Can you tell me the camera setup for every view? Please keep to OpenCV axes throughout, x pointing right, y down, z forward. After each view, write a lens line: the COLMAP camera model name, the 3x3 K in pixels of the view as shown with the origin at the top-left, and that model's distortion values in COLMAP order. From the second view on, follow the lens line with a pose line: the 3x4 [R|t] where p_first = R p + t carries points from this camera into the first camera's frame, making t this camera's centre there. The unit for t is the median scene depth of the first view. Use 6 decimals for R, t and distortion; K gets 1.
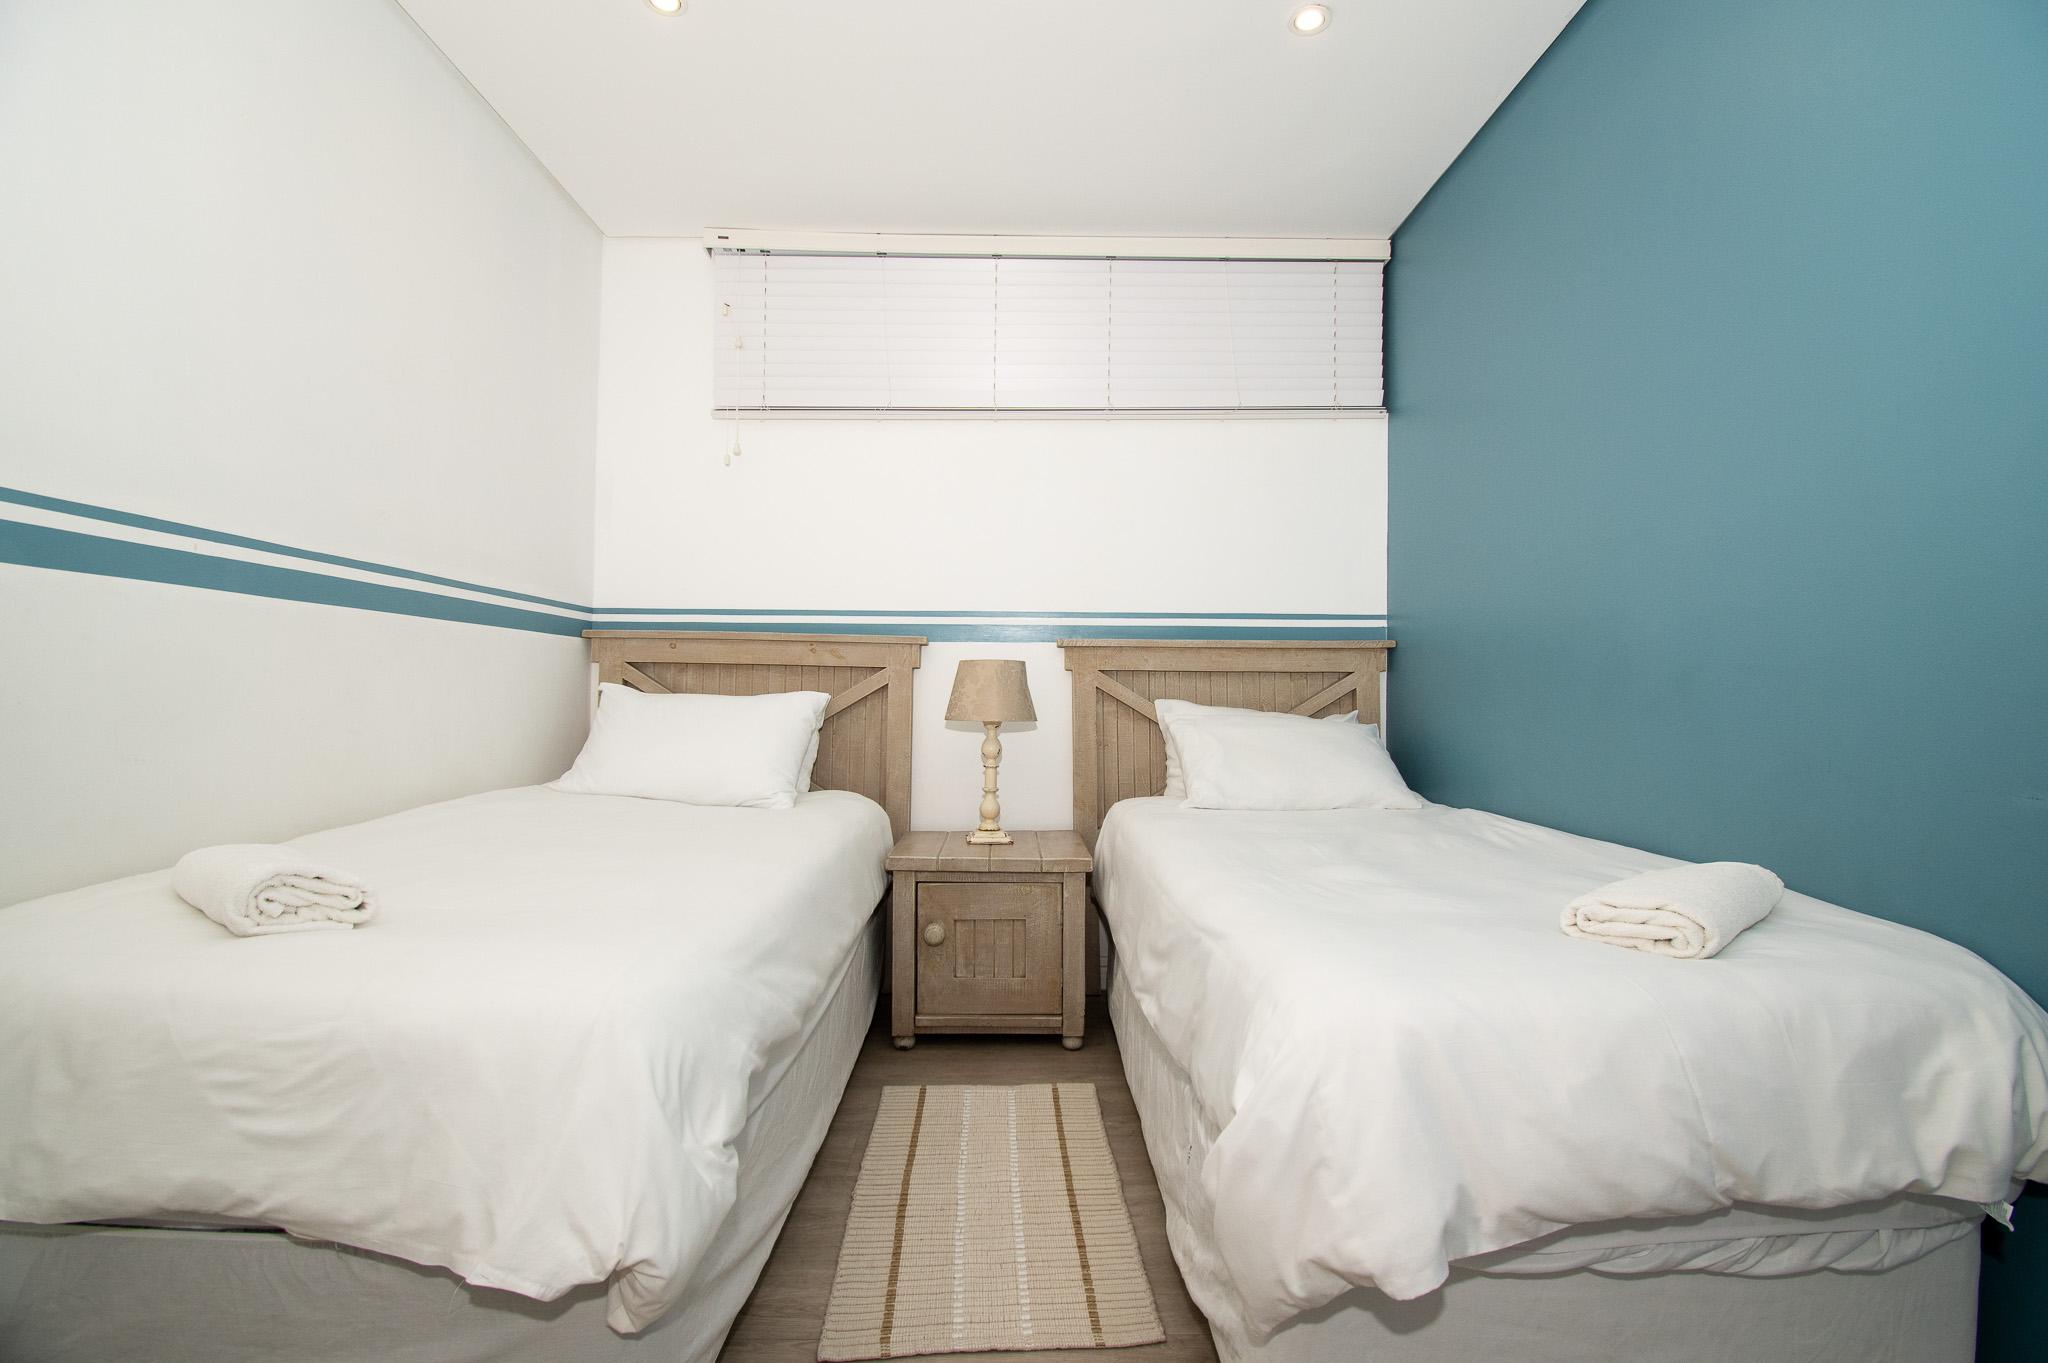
lens RADIAL K [[895.4, 0, 1020.1], [0, 895.4, 691.5], [0, 0, 1]] dist [0.001565, -0.017677]
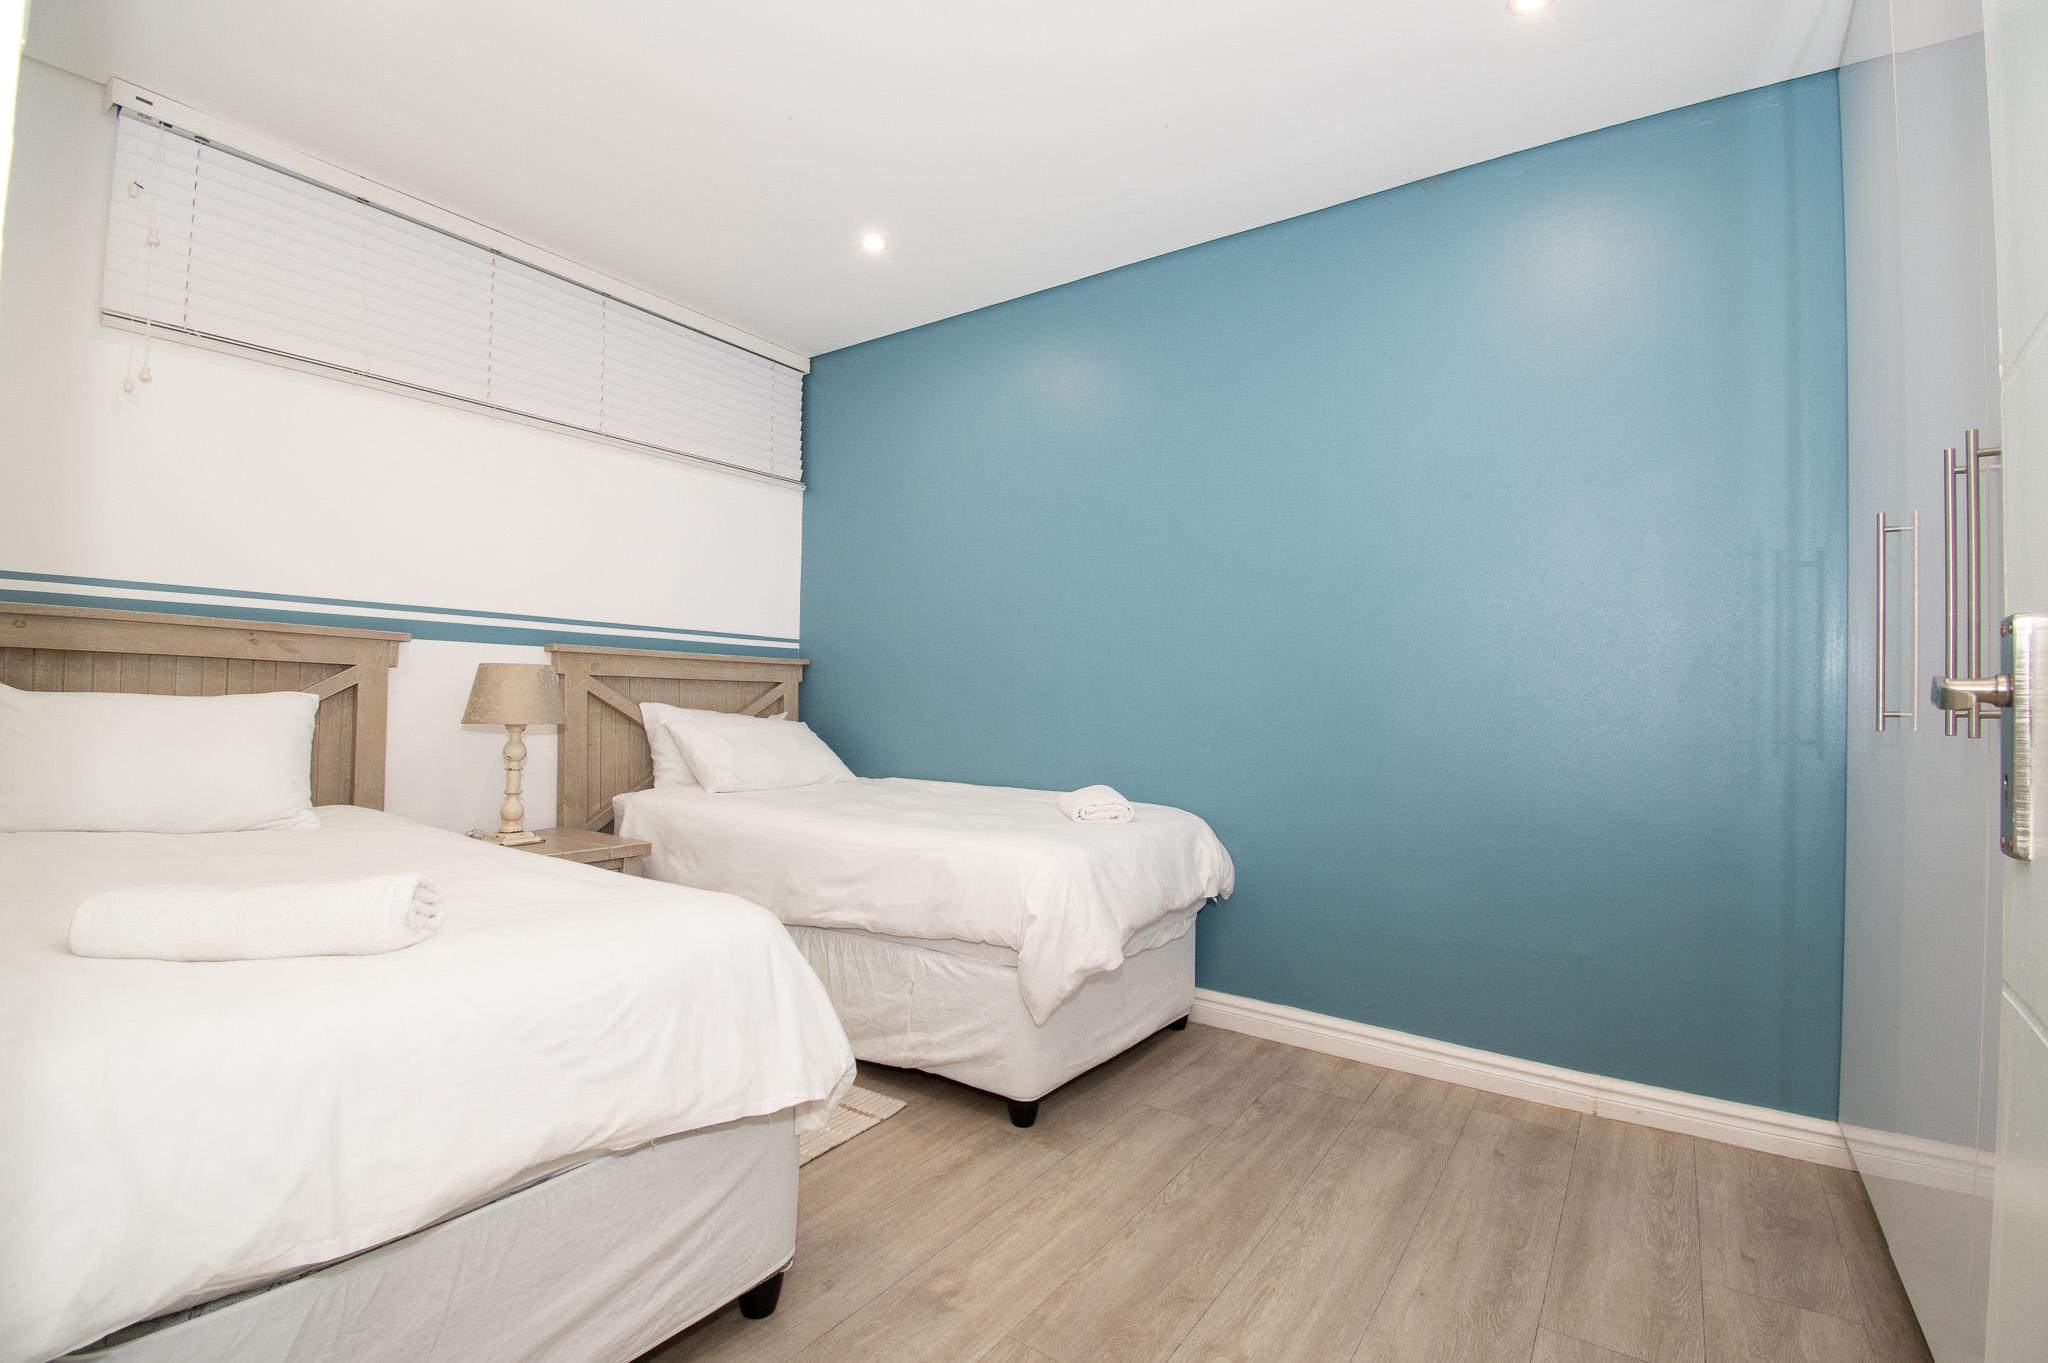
lens RADIAL K [[895.4, 0, 1020.1], [0, 895.4, 691.5], [0, 0, 1]] dist [0.001565, -0.017677]
pose [[0.597621, 0.015438, 0.801630, -0.465364], [-0.017435, 0.999828, -0.006257, -0.006627], [-0.801589, -0.010237, 0.597787, -0.055180]]
